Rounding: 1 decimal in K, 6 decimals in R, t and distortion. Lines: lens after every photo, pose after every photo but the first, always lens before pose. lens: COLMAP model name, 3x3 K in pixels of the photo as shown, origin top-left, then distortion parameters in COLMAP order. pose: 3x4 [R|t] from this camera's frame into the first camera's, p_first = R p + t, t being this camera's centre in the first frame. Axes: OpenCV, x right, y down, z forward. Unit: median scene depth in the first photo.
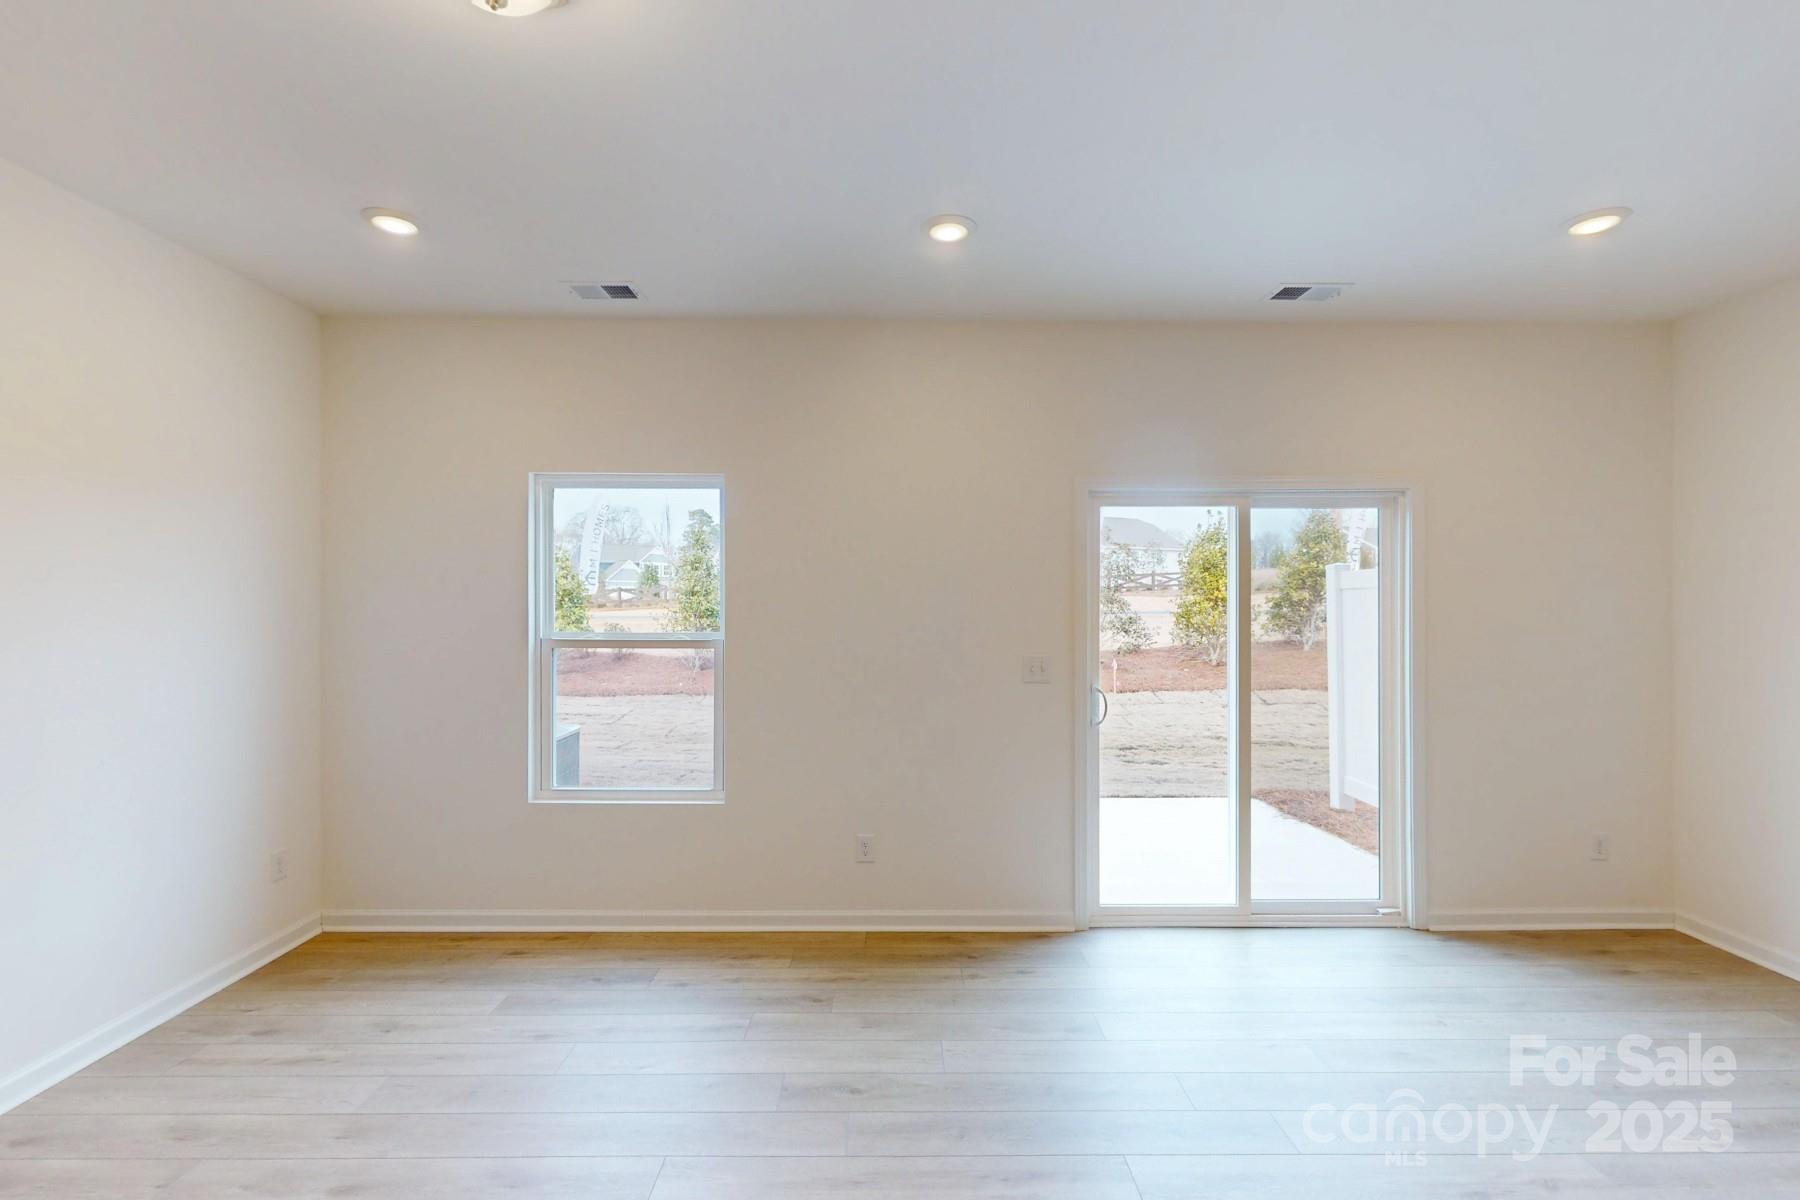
lens RADIAL K [[789.4, 0, 895.3], [0, 789.4, 592.7], [0, 0, 1]] dist [-0.002630, 0.000694]
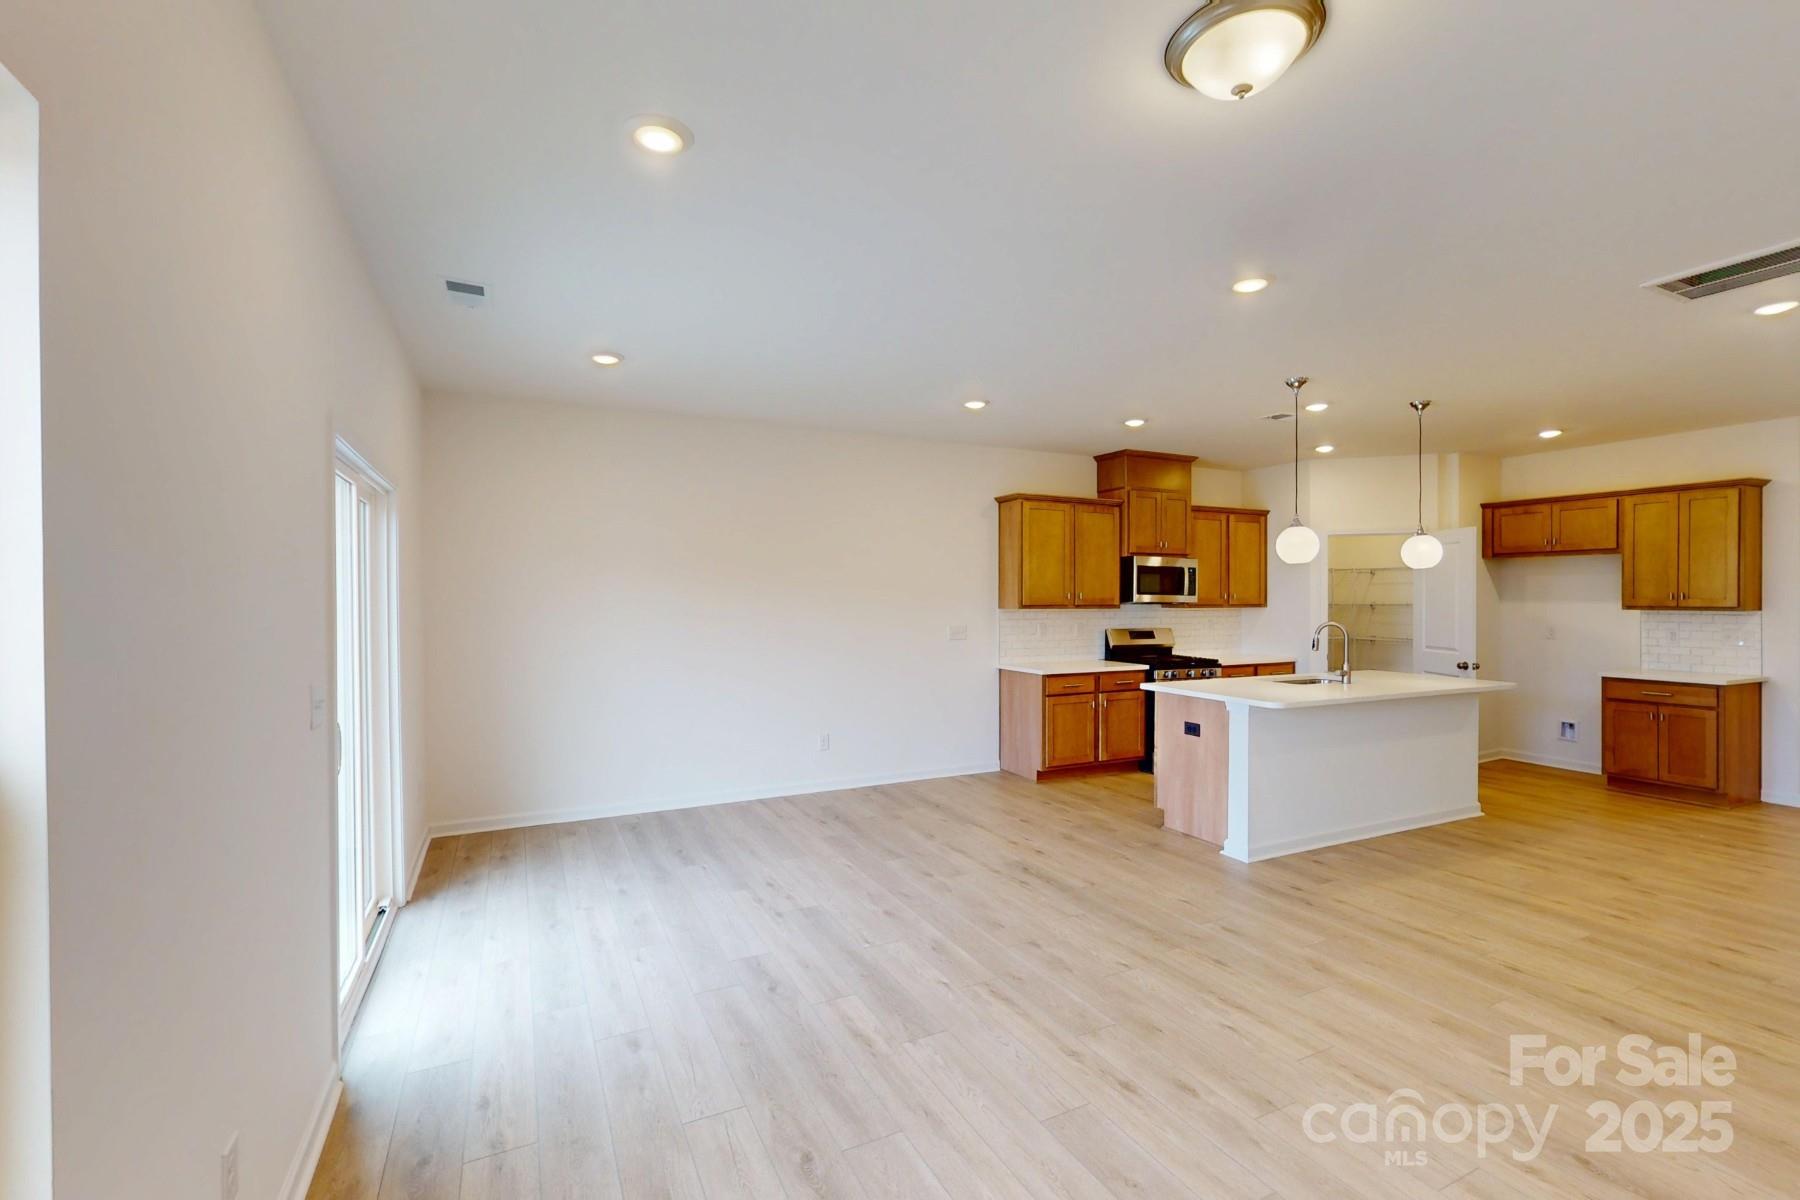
lens RADIAL K [[789.4, 0, 900.8], [0, 789.4, 602.5], [0, 0, 1]] dist [-0.002630, 0.000694]
pose [[-0.448134, -0.006407, 0.893944, -0.650528], [-0.005771, 0.999974, 0.004274, 0.009282], [-0.893948, -0.003244, -0.448159, 0.969923]]
